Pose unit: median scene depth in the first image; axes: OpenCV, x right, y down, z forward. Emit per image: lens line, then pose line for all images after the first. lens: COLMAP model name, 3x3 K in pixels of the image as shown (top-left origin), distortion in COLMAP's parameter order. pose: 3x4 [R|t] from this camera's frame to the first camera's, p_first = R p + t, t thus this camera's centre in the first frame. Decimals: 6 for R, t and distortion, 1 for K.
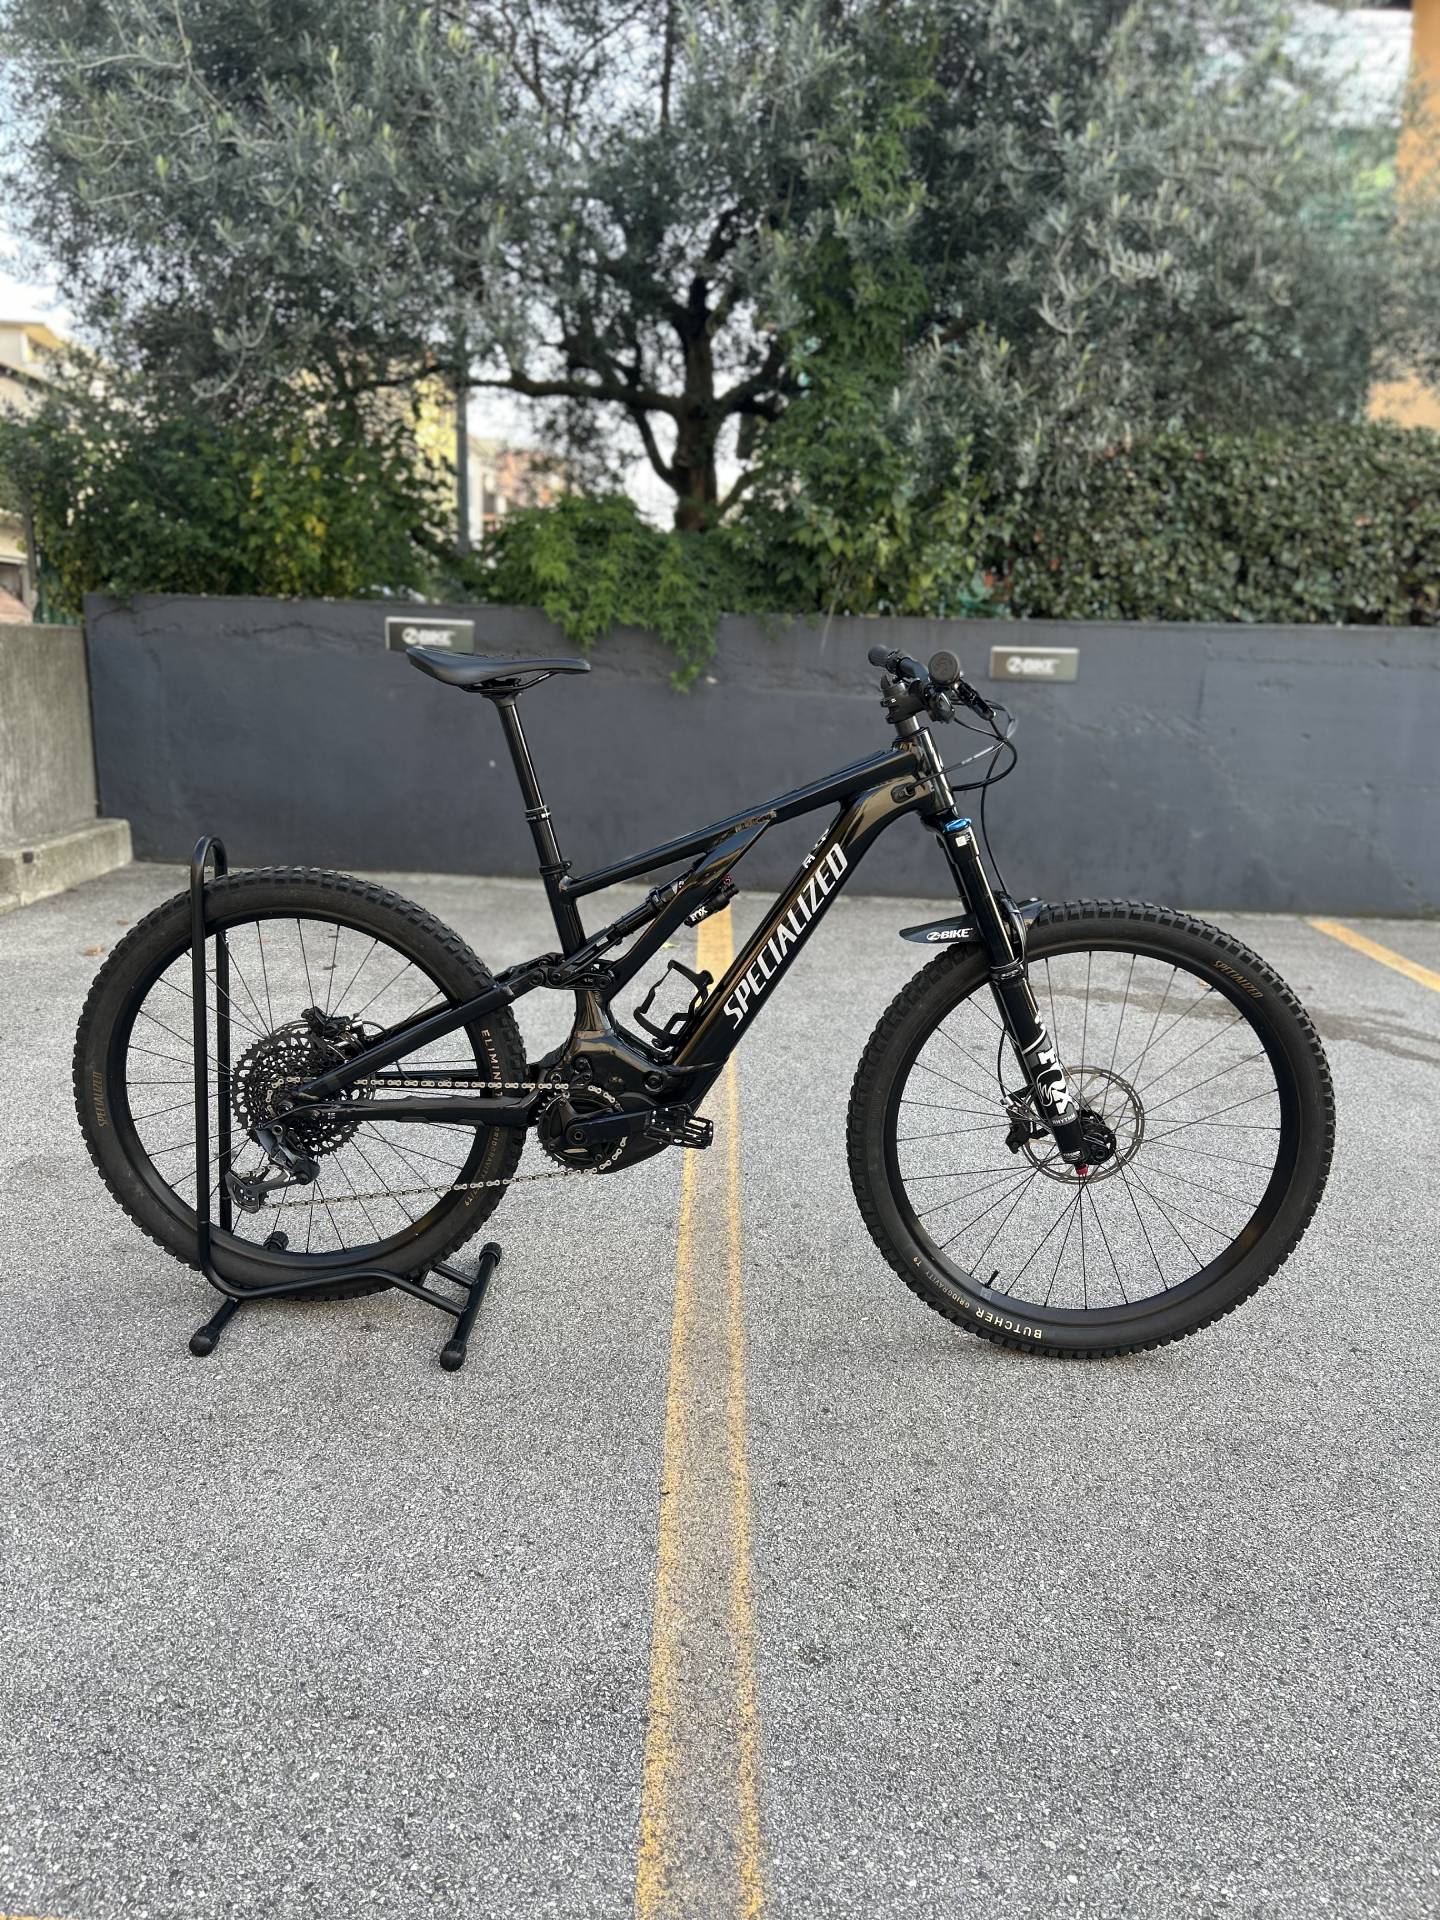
lens RADIAL K [[1433.7, 0, 721.1], [0, 1433.7, 969.3], [0, 0, 1]] dist [0.053345, -0.057126]
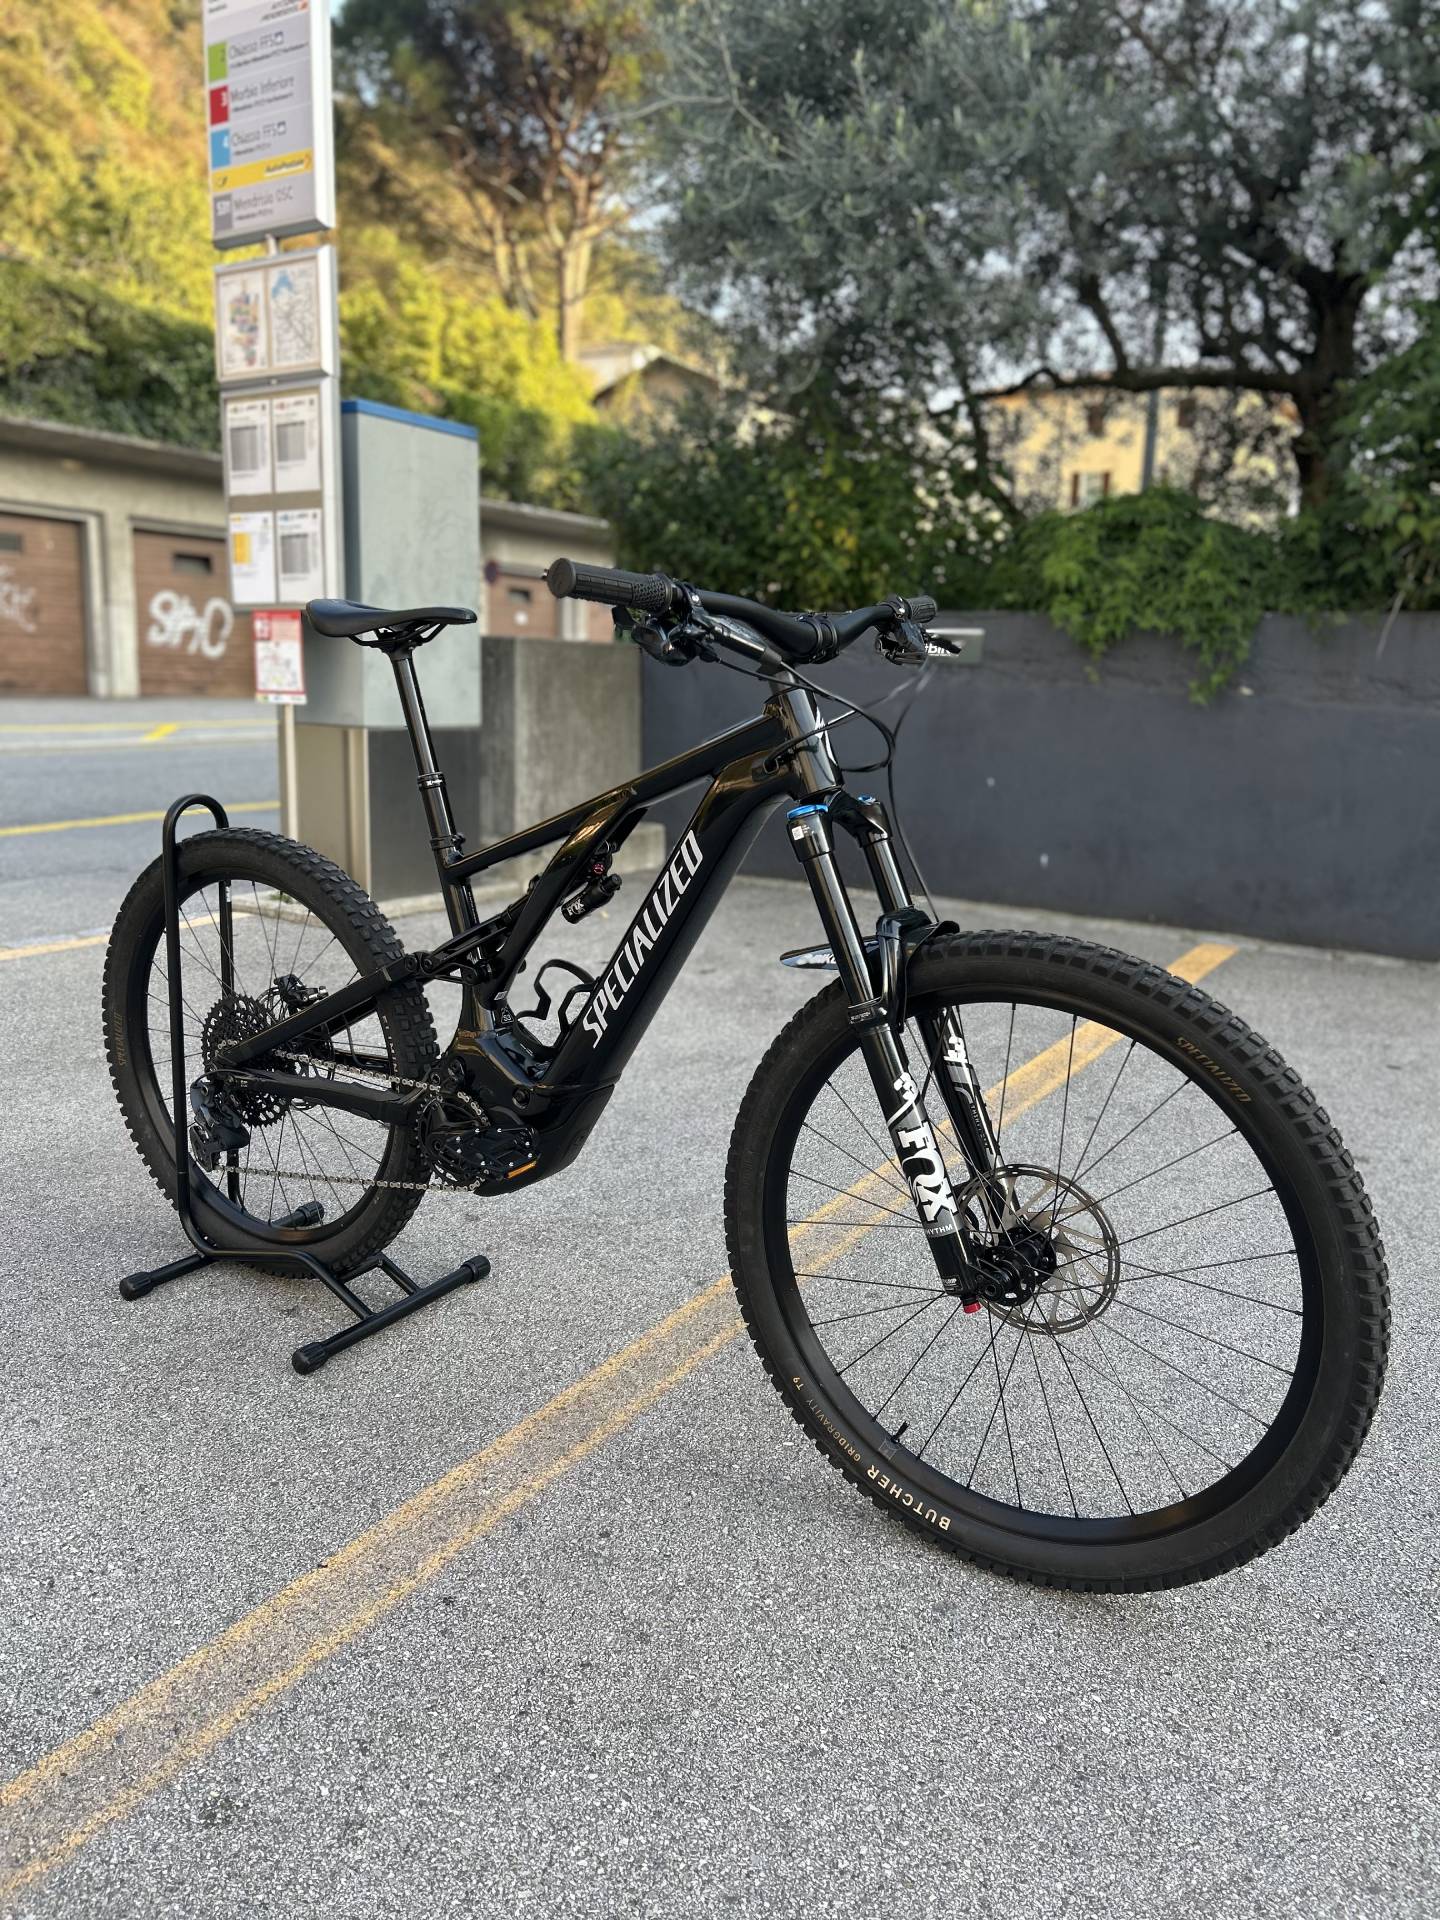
lens RADIAL K [[1434.9, 0, 720.0], [0, 1434.9, 960.0], [0, 0, 1]] dist [0.048916, -0.049823]
pose [[0.856200, 0.096131, -0.507622, 0.188906], [-0.113011, 0.993591, -0.002453, -0.005961], [0.504132, 0.059467, 0.861577, 0.121140]]
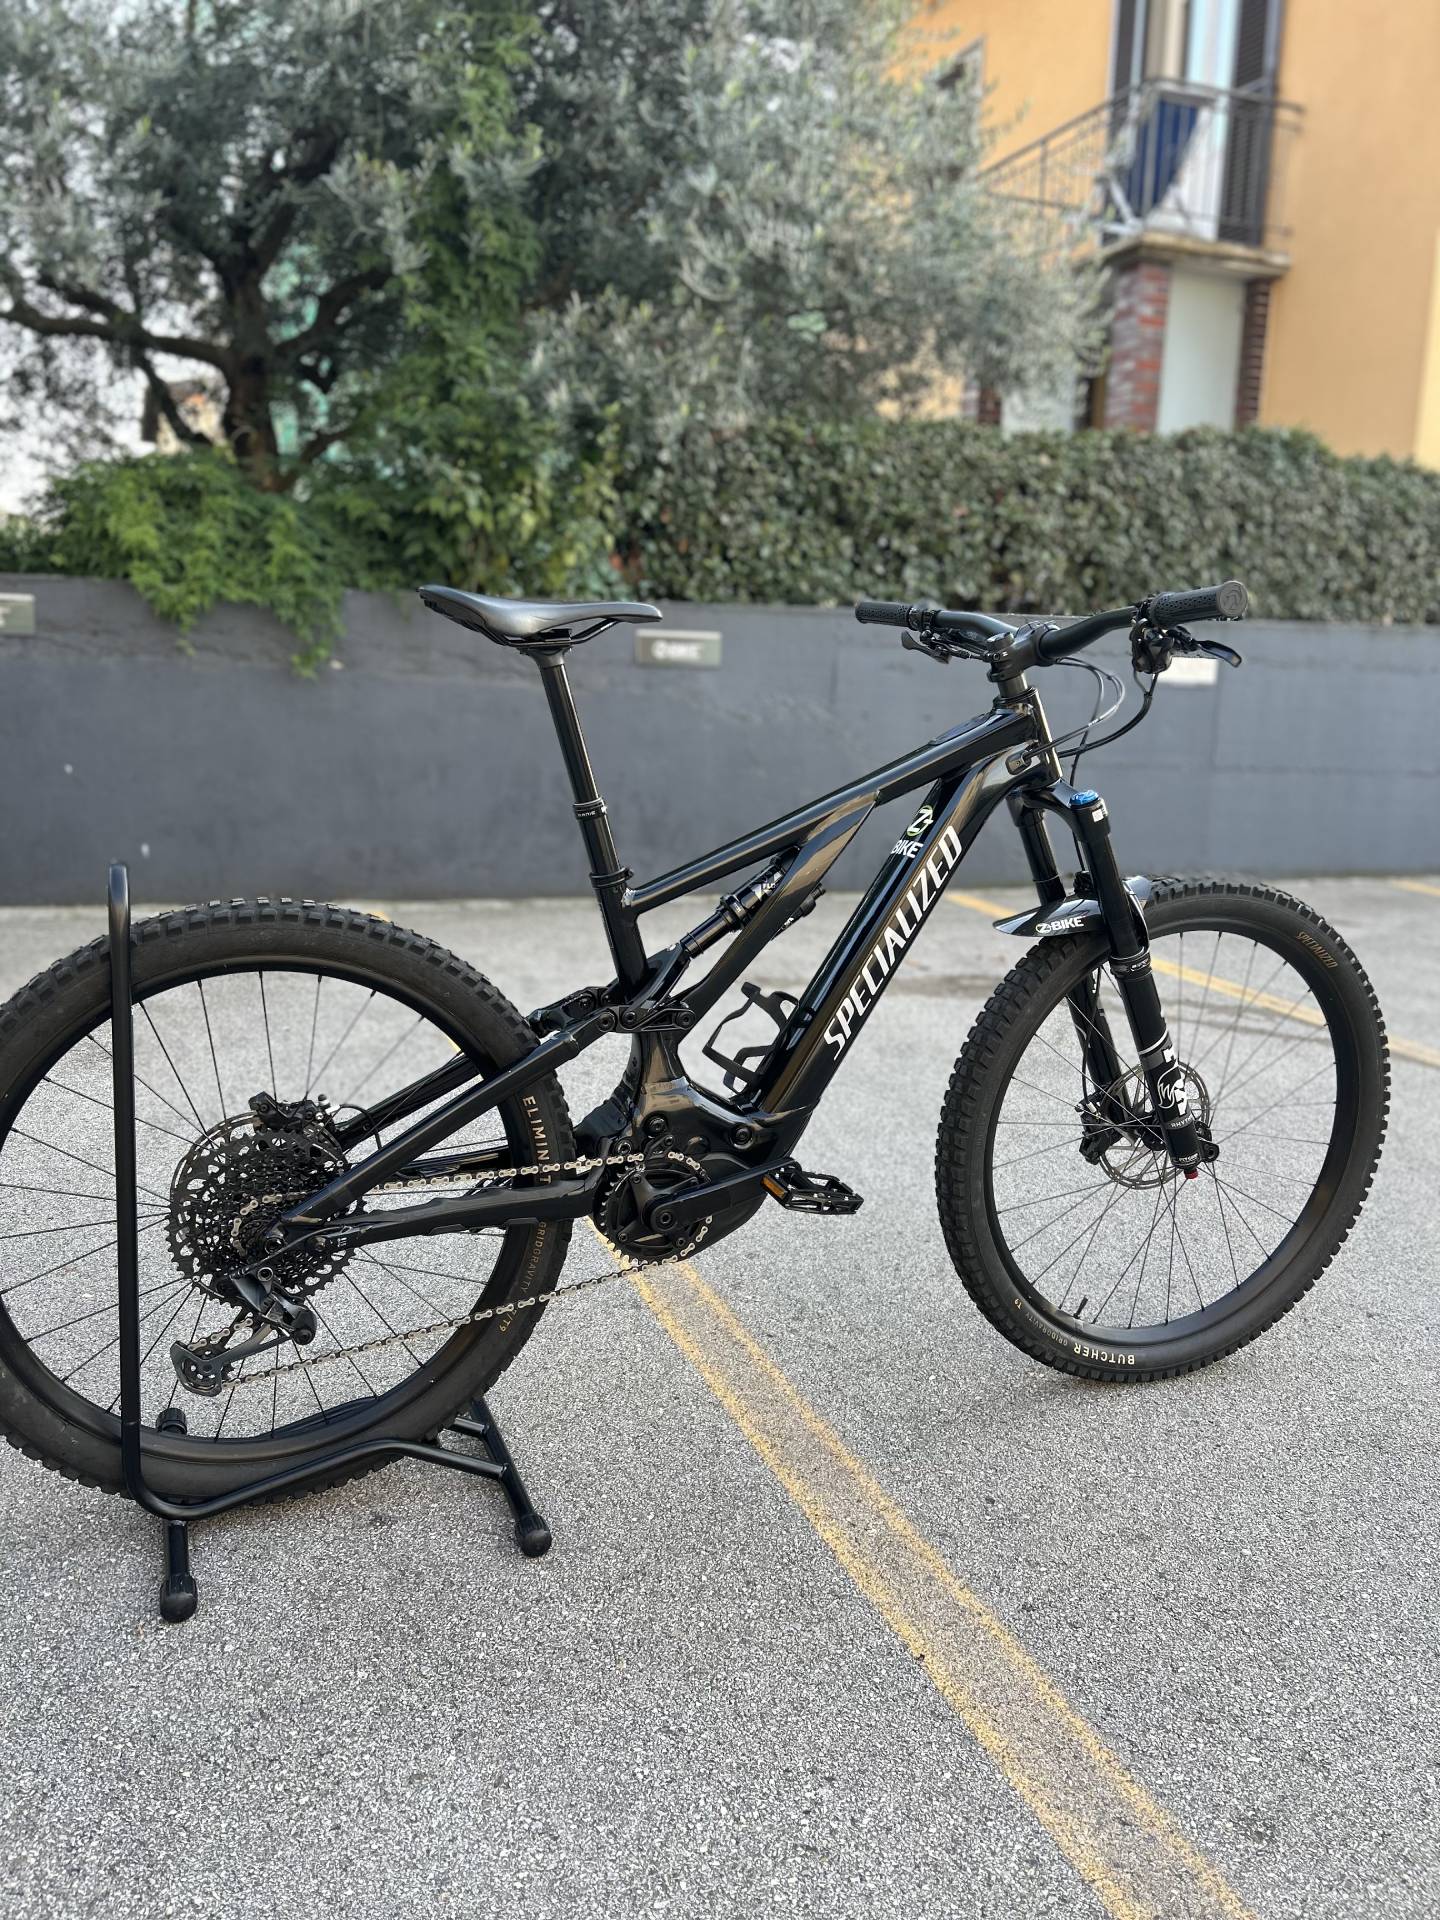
lens RADIAL K [[1433.7, 0, 721.1], [0, 1433.7, 969.3], [0, 0, 1]] dist [0.053345, -0.057126]
pose [[0.928320, -0.084844, 0.361973, -0.131884], [0.084781, 0.996270, 0.016089, -0.010950], [-0.361987, 0.015753, 0.932050, 0.100531]]
